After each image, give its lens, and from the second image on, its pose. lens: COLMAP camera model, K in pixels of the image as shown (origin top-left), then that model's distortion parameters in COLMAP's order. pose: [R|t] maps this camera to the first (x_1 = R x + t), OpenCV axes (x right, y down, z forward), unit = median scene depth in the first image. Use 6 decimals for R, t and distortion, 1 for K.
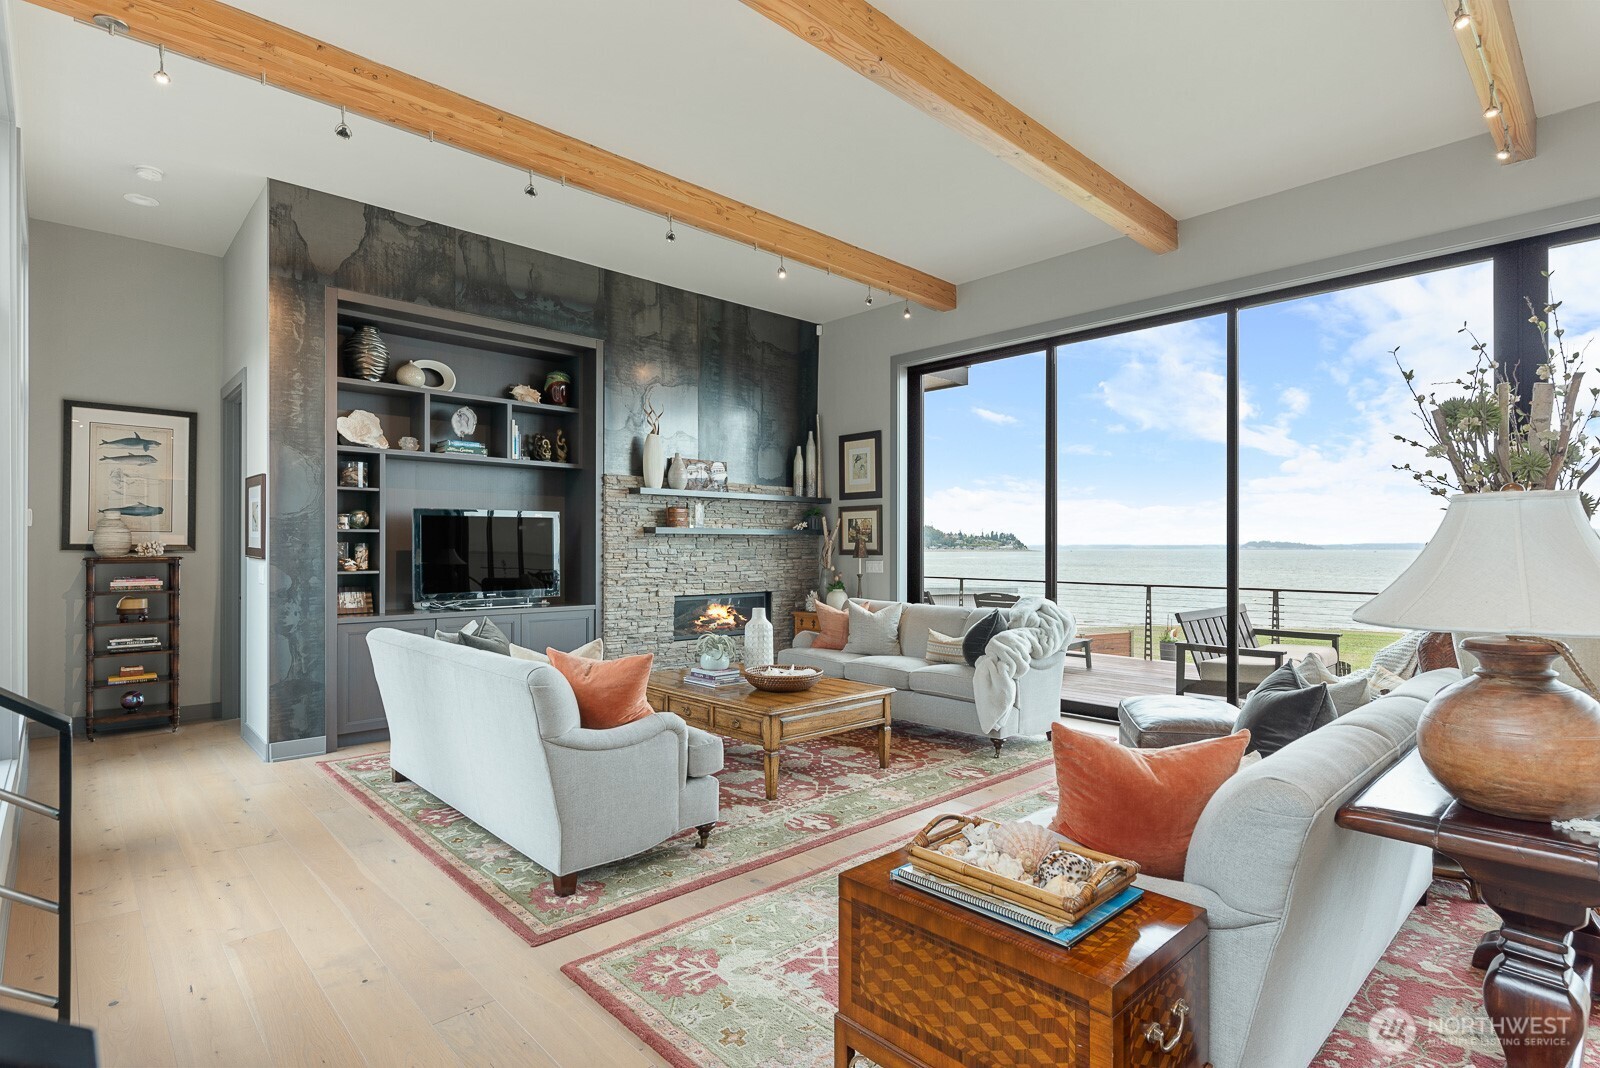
lens RADIAL K [[797.2, 0, 783.9], [0, 797.2, 544.4], [0, 0, 1]] dist [-0.001318, -0.001048]
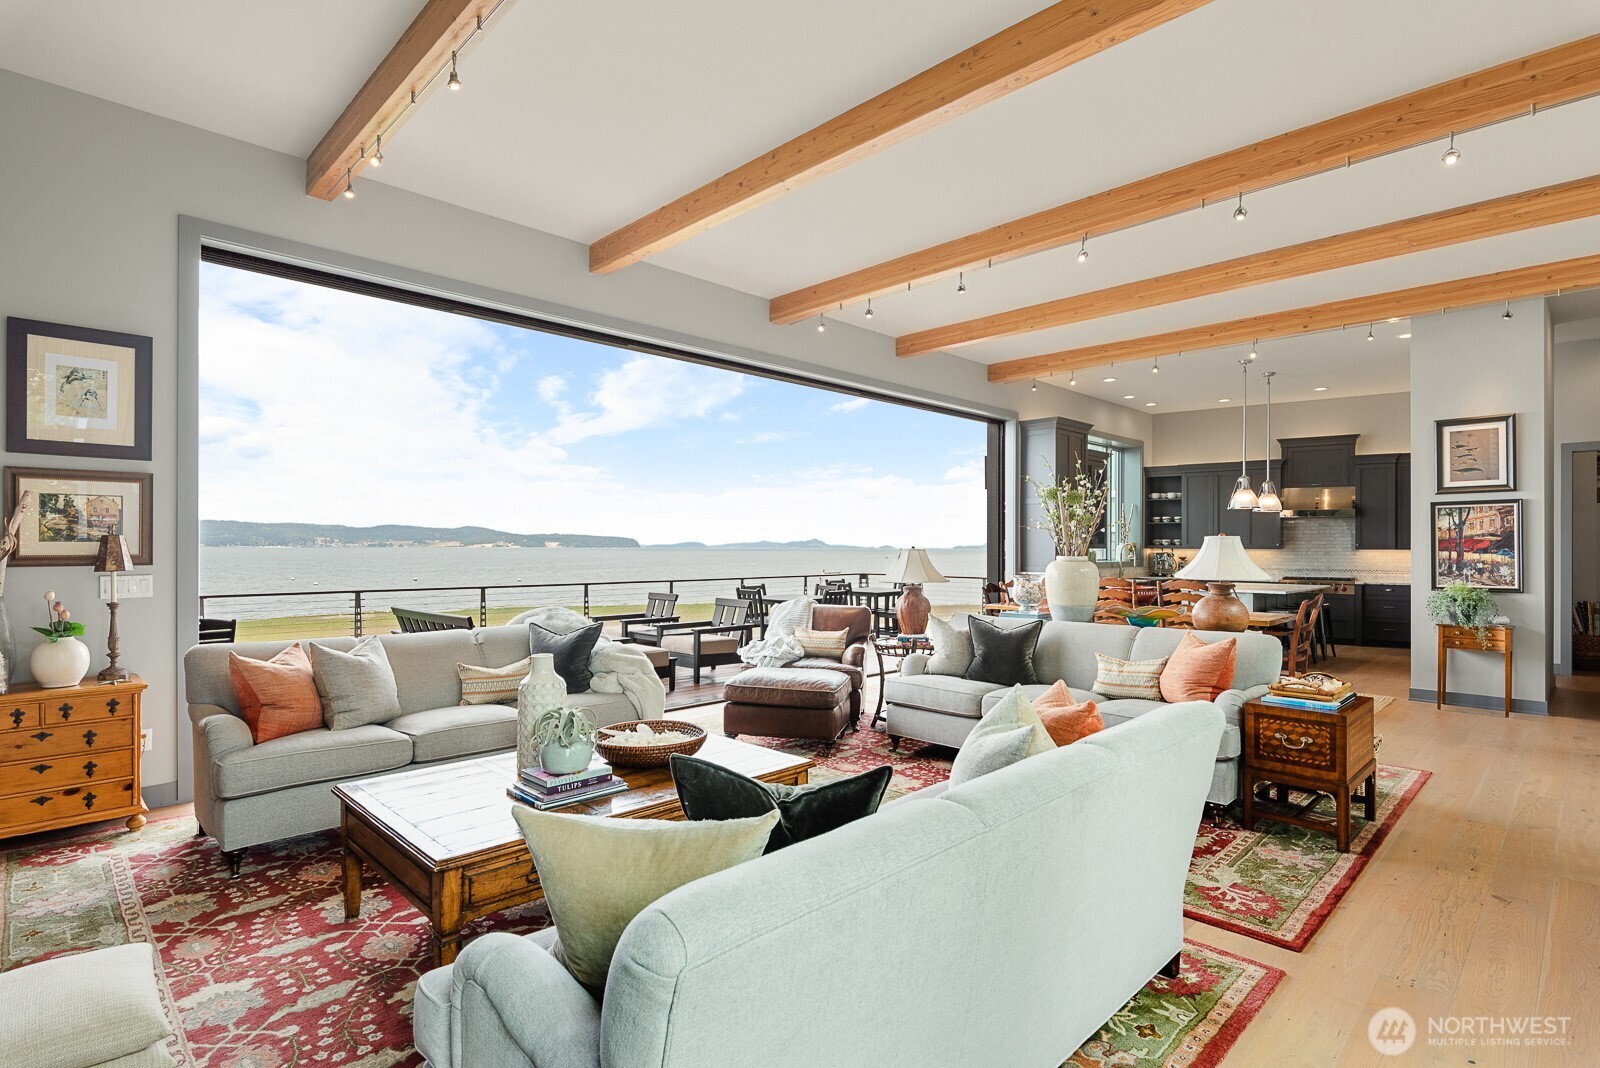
lens RADIAL K [[797.2, 0, 795.0], [0, 797.2, 541.1], [0, 0, 1]] dist [-0.001318, -0.001048]
pose [[-0.034076, 0.005922, 0.999402, -0.465914], [-0.005852, 0.999964, -0.006125, -0.002168], [-0.999402, -0.006058, -0.034040, 0.603655]]
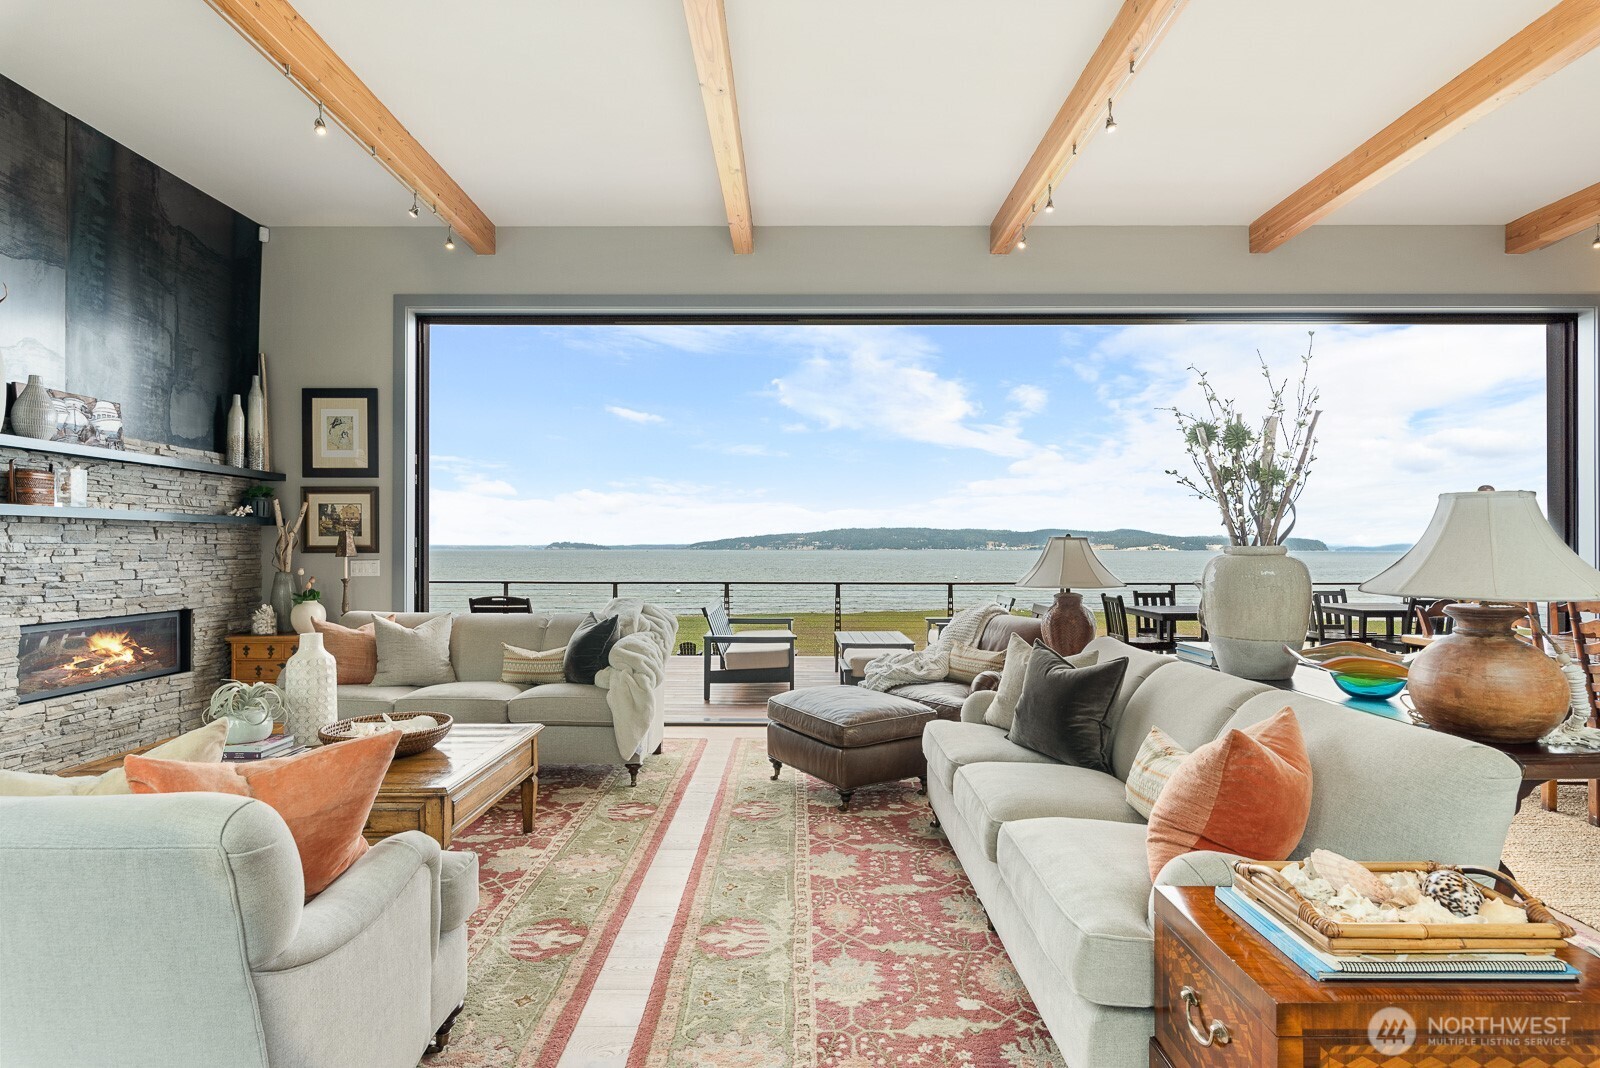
lens RADIAL K [[797.2, 0, 790.2], [0, 797.2, 543.7], [0, 0, 1]] dist [-0.001318, -0.001048]
pose [[0.684008, 0.003624, 0.729466, -0.171170], [-0.001930, 0.999993, -0.003158, 0.006767], [-0.729472, 0.000753, 0.684010, 0.203901]]
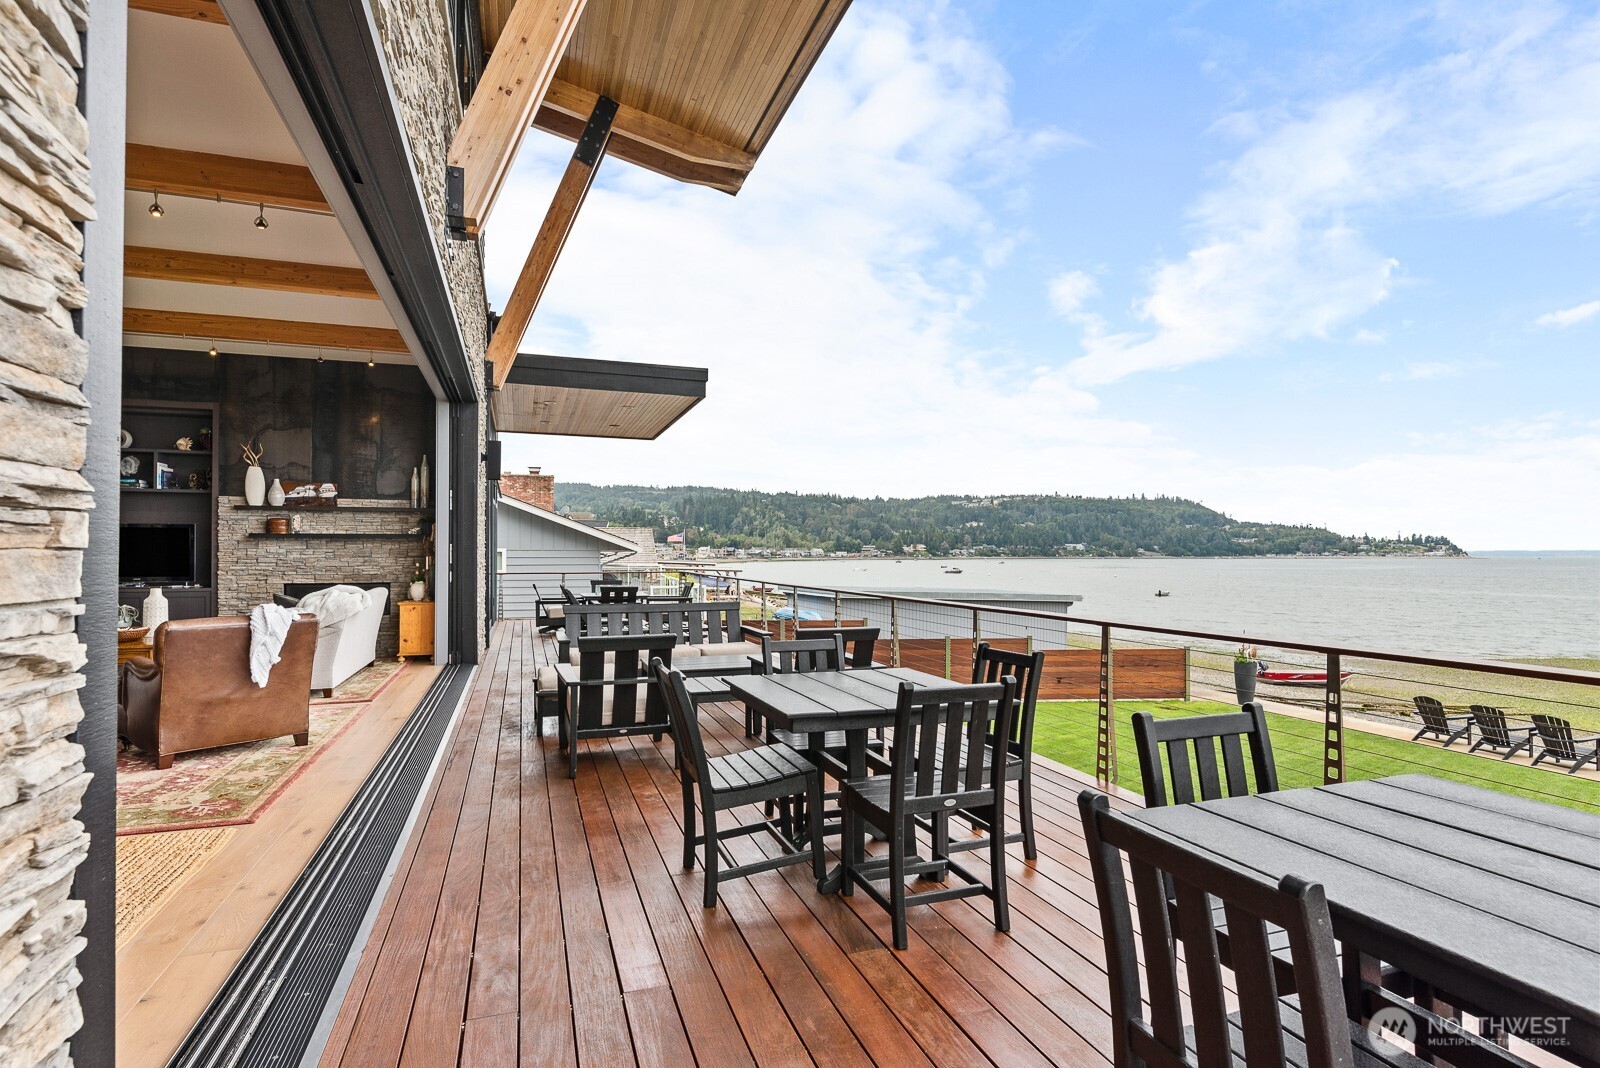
lens RADIAL K [[797.2, 0, 789.4], [0, 797.2, 545.3], [0, 0, 1]] dist [-0.001318, -0.001048]
pose [[0.911821, -0.004886, -0.410559, 1.182078], [0.001857, 0.999968, -0.007774, 0.011233], [0.410584, 0.006326, 0.911801, 0.109418]]
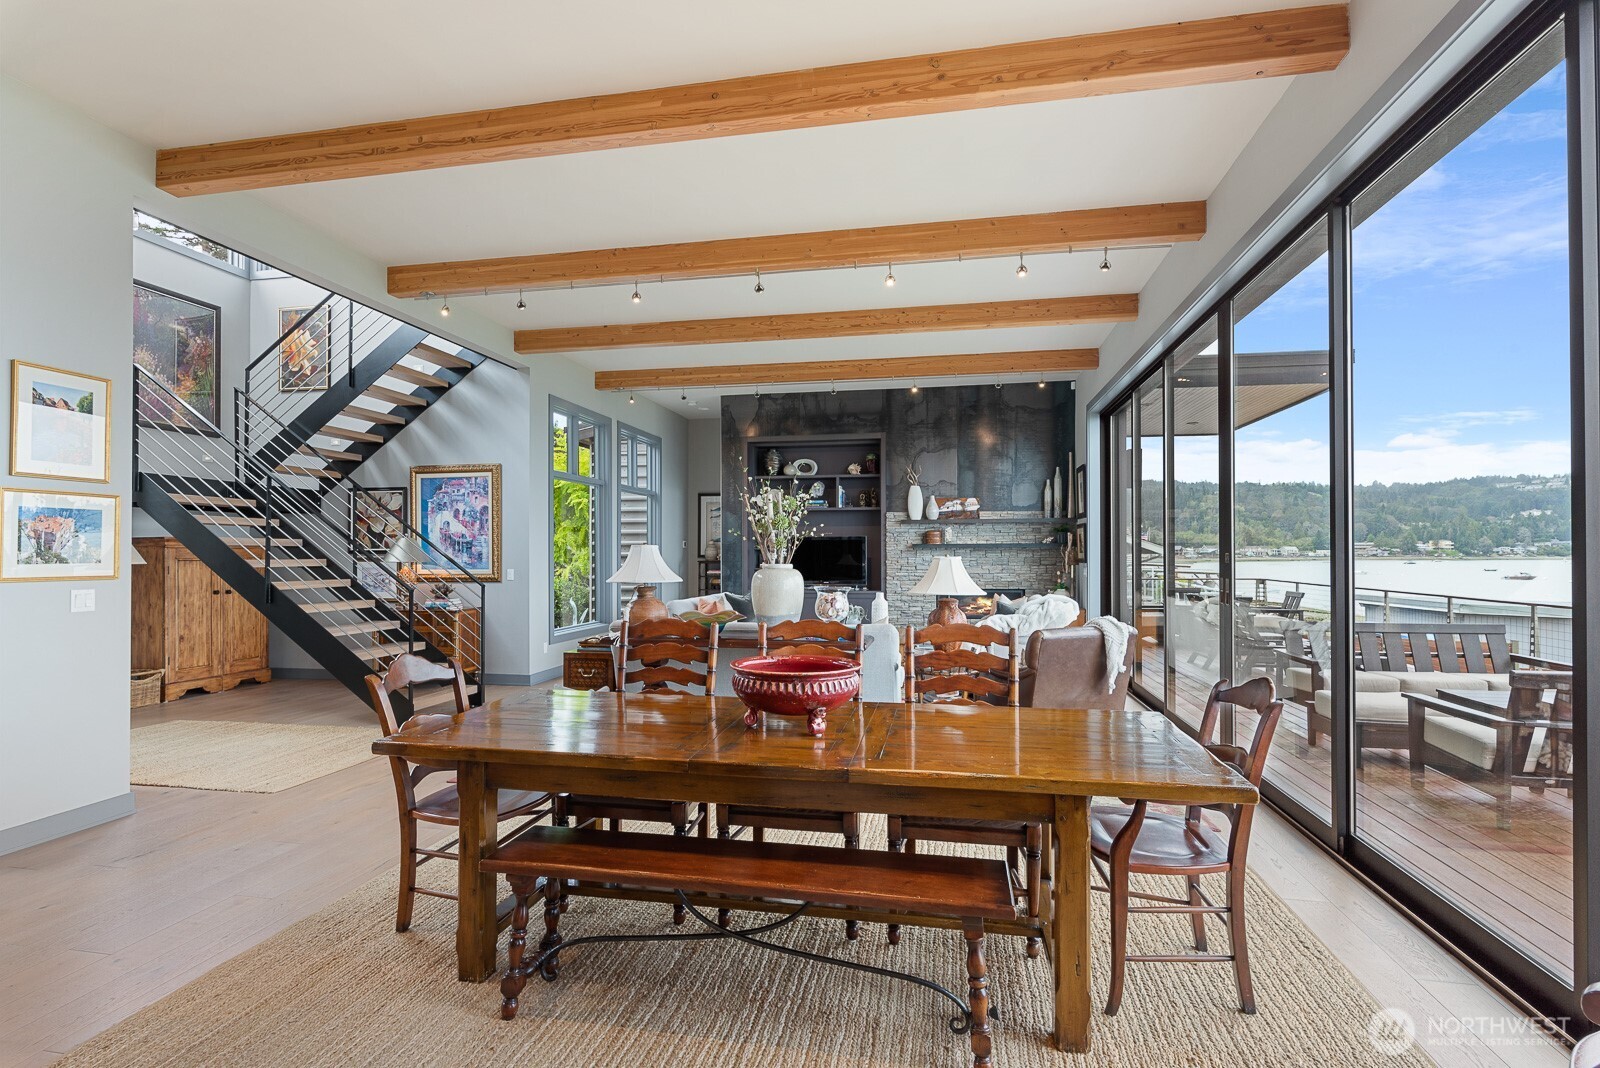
lens RADIAL K [[797.2, 0, 795.2], [0, 797.2, 550.5], [0, 0, 1]] dist [-0.001318, -0.001048]
pose [[0.587227, -0.004597, -0.809409, 0.924250], [0.004683, 0.999986, -0.002282, -0.005716], [0.809409, -0.002451, 0.587240, -0.120269]]
